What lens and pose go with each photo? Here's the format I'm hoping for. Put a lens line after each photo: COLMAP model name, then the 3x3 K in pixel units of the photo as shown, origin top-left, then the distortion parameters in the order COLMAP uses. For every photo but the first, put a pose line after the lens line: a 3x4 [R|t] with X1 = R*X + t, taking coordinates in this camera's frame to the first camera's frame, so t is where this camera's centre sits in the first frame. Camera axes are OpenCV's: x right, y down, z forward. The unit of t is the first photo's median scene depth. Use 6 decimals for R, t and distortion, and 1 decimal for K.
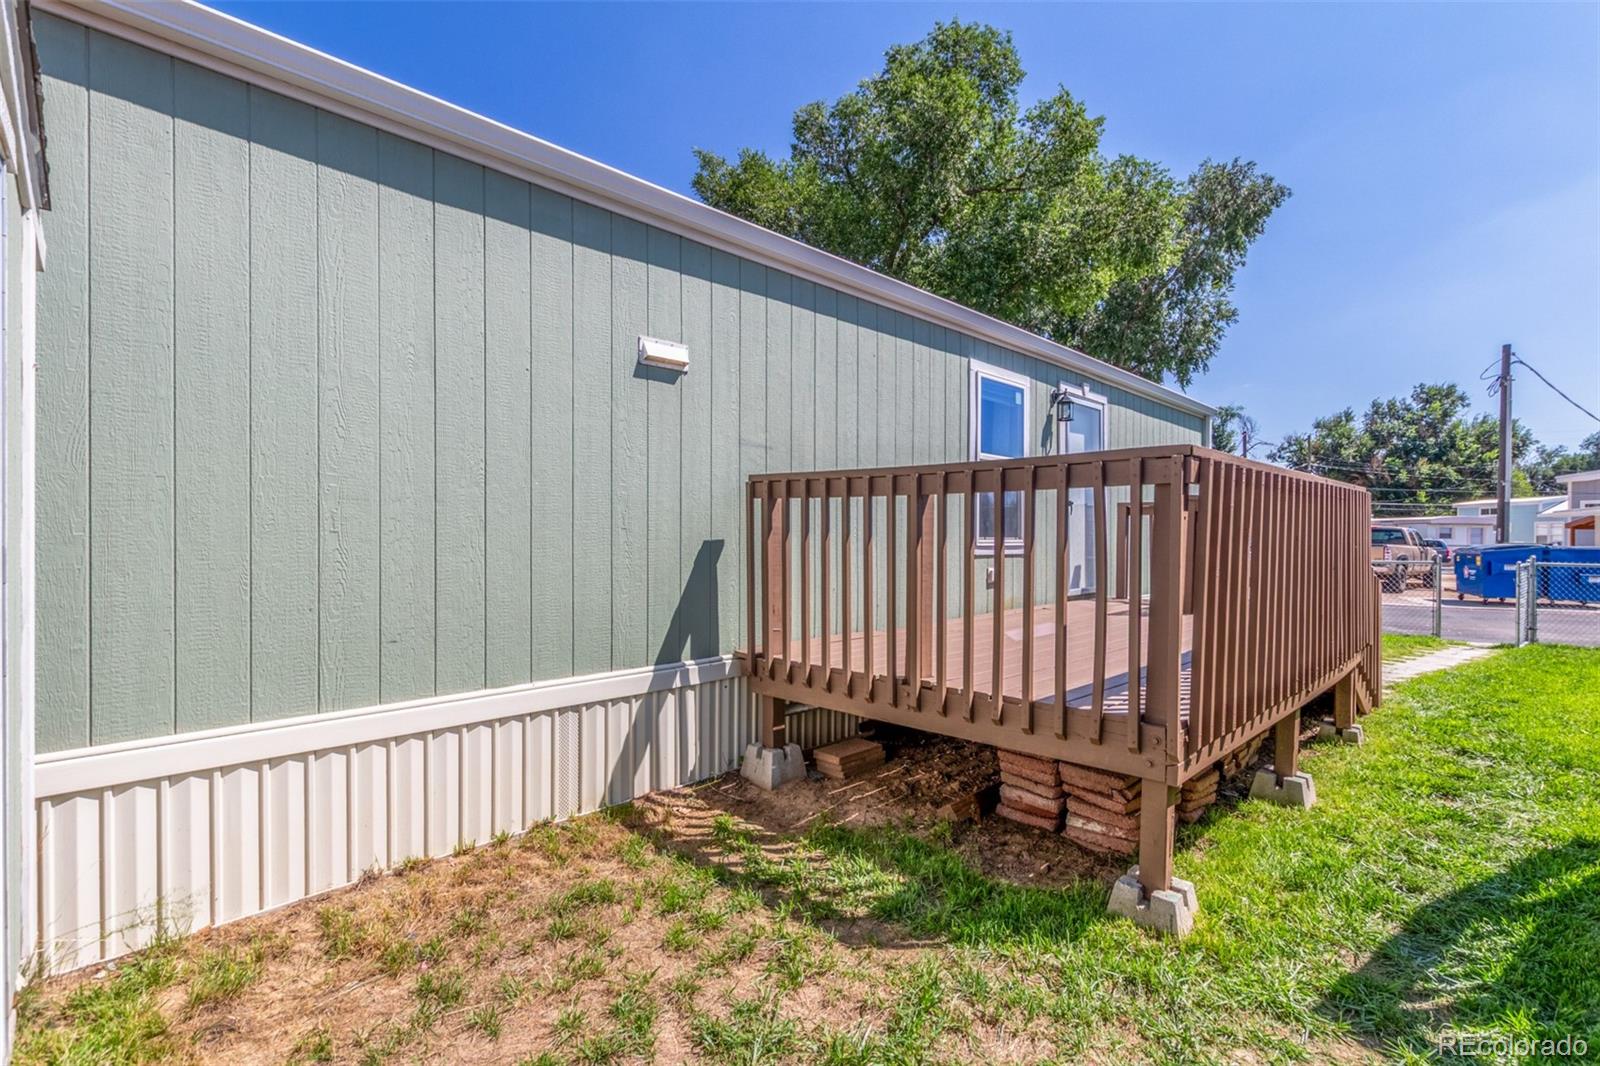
lens RADIAL K [[739.2, 0, 801.1], [0, 739.2, 538.4], [0, 0, 1]] dist [0.001341, -0.001234]
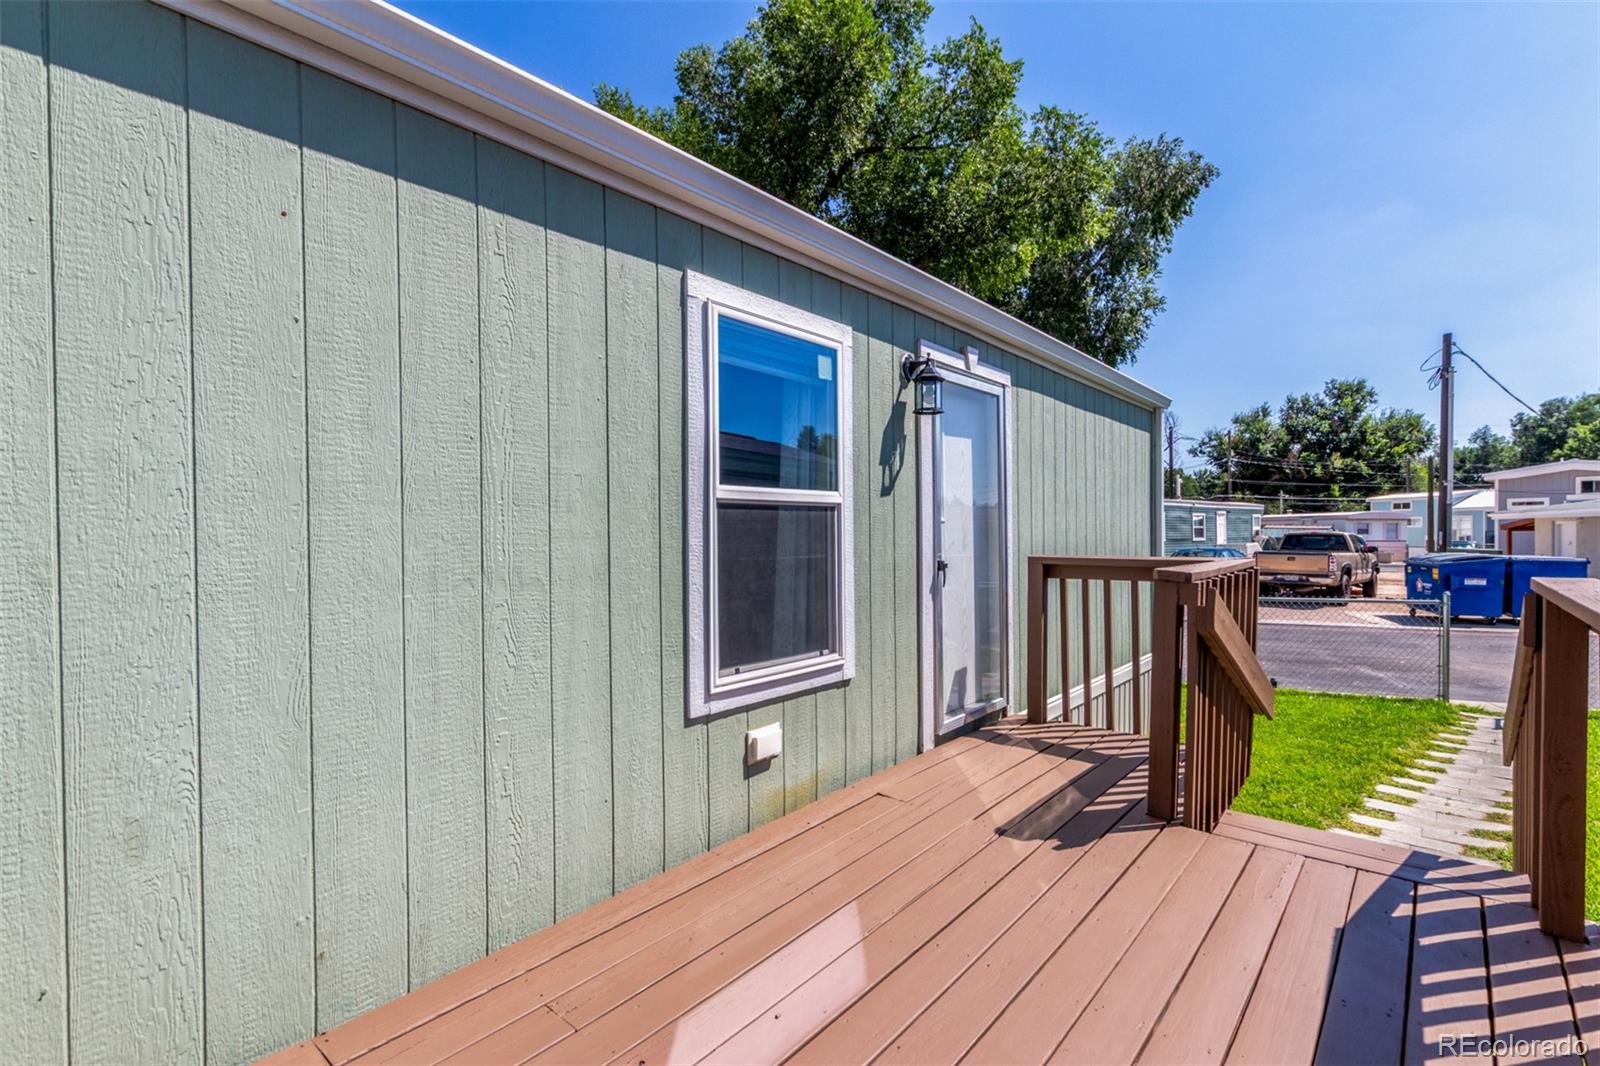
lens RADIAL K [[739.2, 0, 801.1], [0, 739.2, 538.4], [0, 0, 1]] dist [0.001341, -0.001234]
pose [[0.996363, -0.012469, 0.084293, 0.056767], [0.011834, 0.999898, 0.008026, -0.019505], [-0.084385, -0.006999, 0.996409, 0.123725]]
